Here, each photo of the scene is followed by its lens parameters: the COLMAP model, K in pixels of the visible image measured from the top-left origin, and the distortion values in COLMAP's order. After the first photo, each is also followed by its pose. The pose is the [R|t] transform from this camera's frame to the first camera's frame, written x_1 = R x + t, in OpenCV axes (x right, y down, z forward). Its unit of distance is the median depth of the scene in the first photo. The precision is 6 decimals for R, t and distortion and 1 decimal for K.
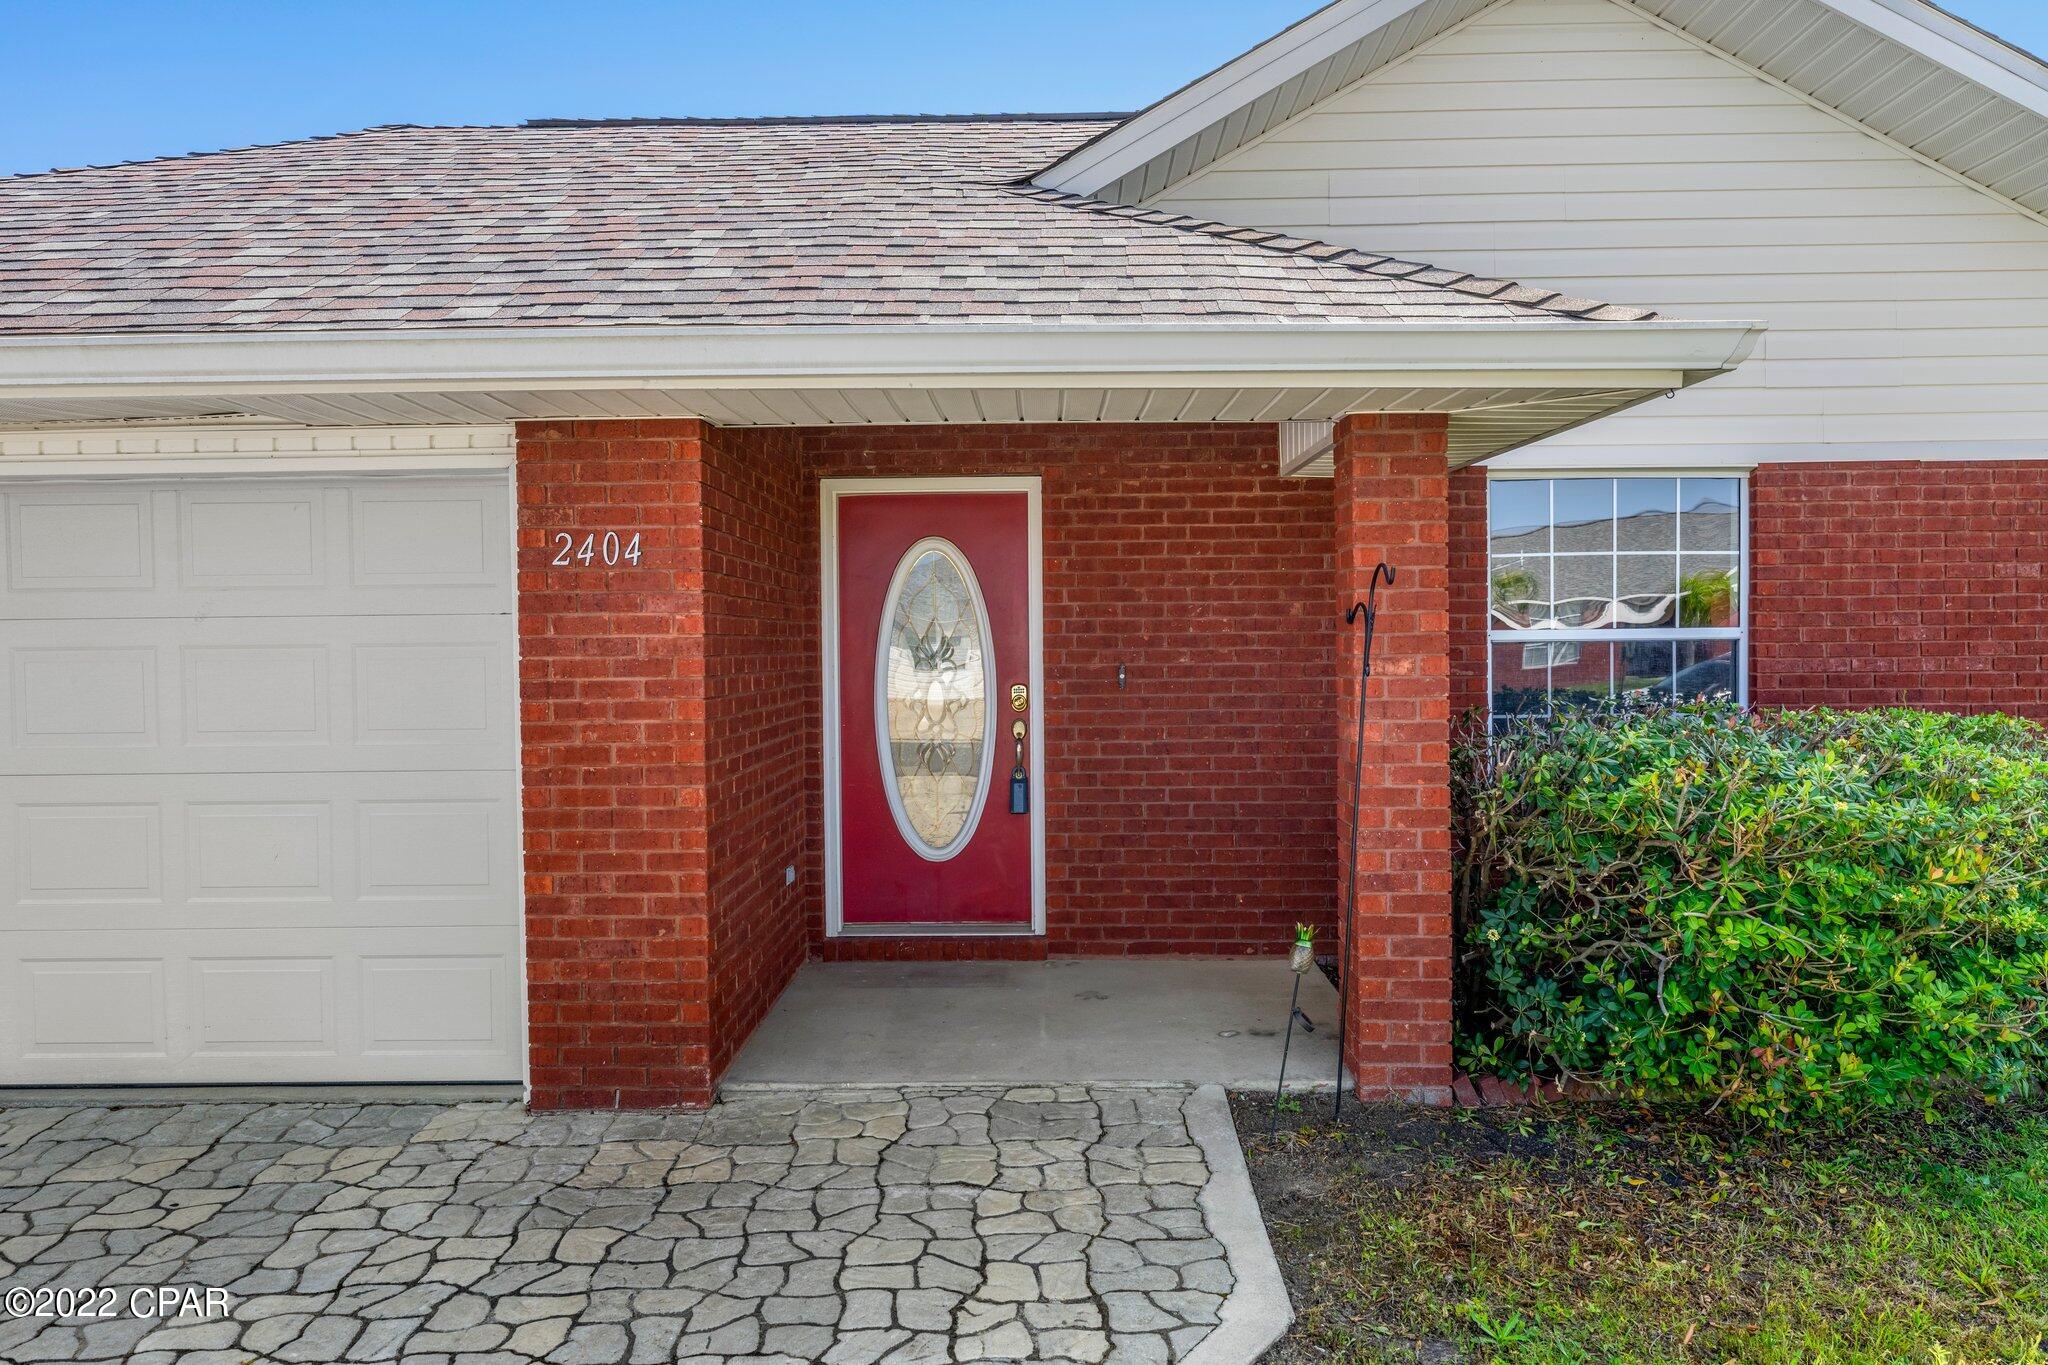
lens RADIAL K [[1391.1, 0, 1030.2], [0, 1391.1, 681.9], [0, 0, 1]] dist [-0.005080, 0.001452]
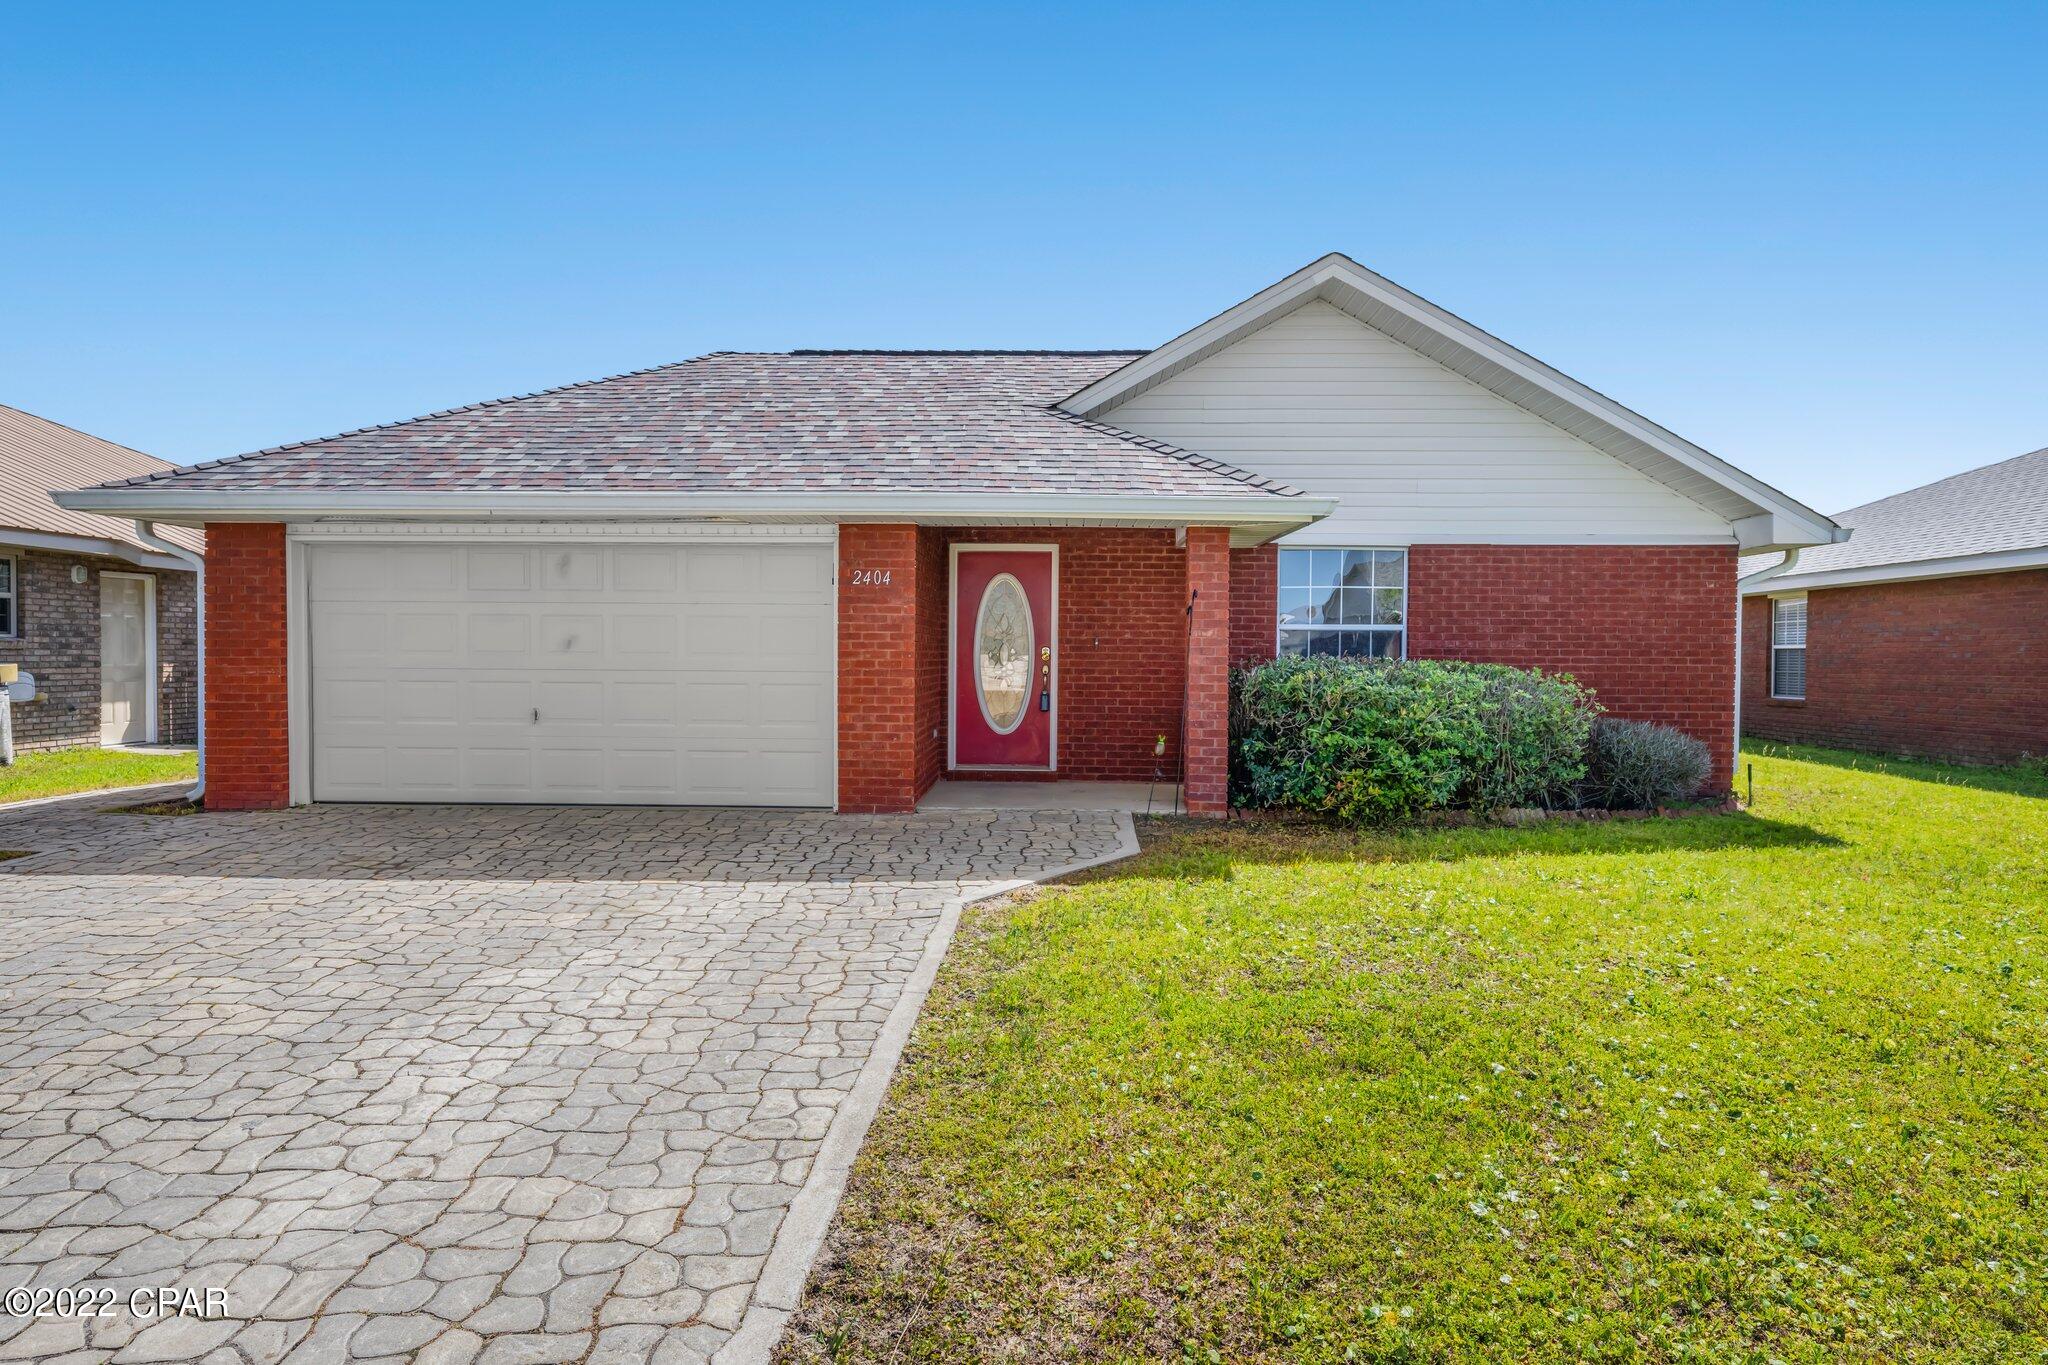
lens RADIAL K [[1142.0, 0, 1029.6], [0, 1142.0, 668.5], [0, 0, 1]] dist [0.000039, -0.002480]
pose [[0.999677, 0.019118, -0.016733, -0.003908], [-0.019346, 0.999720, -0.013605, 0.067914], [0.016468, 0.013925, 0.999767, -0.790293]]
